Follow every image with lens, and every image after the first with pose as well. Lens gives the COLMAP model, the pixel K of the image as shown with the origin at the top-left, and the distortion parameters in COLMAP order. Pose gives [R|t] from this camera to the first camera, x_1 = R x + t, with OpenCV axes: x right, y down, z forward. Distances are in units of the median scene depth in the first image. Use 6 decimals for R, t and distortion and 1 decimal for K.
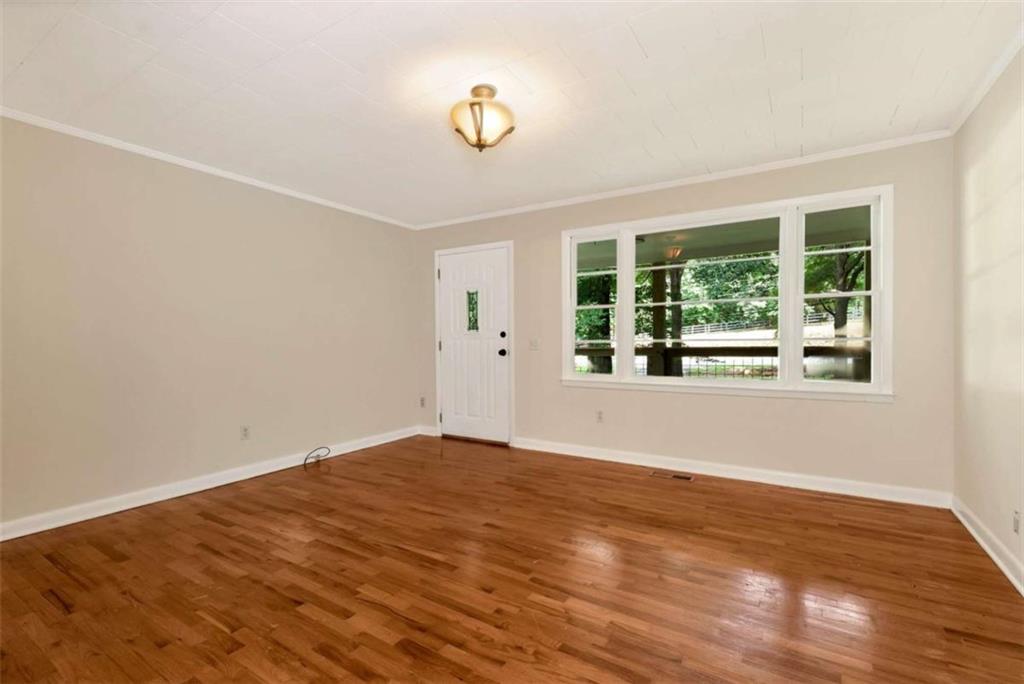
lens RADIAL K [[459.6, 0, 514.1], [0, 459.6, 338.0], [0, 0, 1]] dist [0.000443, -0.000835]
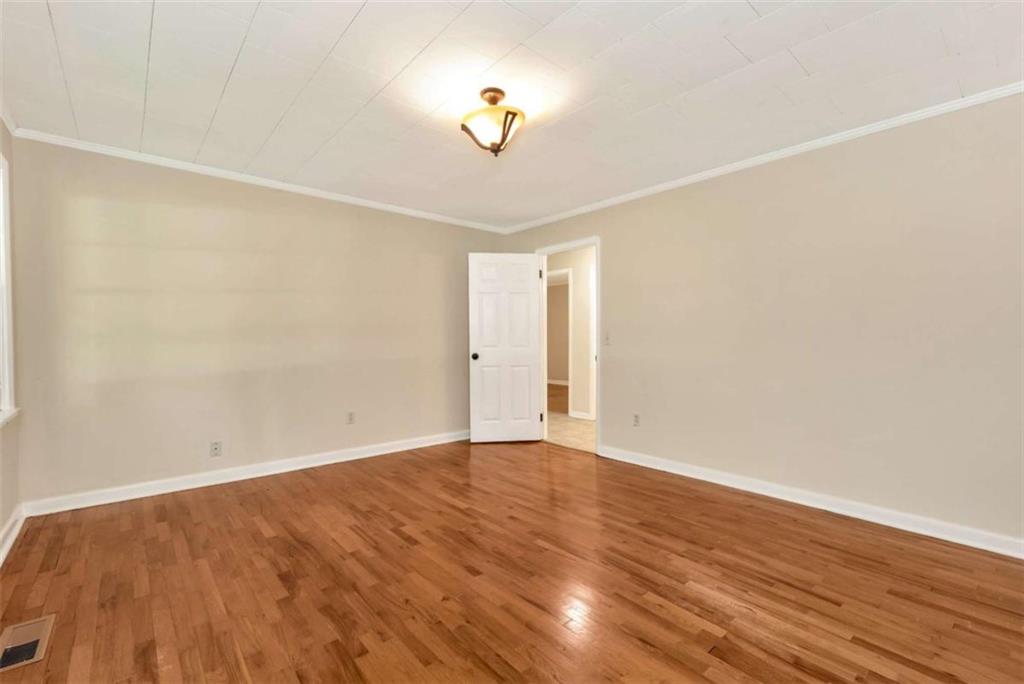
lens RADIAL K [[459.6, 0, 511.0], [0, 459.6, 341.8], [0, 0, 1]] dist [0.000443, -0.000835]
pose [[-0.954508, 0.003918, 0.298159, -0.387703], [0.005281, 0.999979, 0.003766, -0.000946], [-0.298138, 0.005169, -0.954509, 1.897486]]
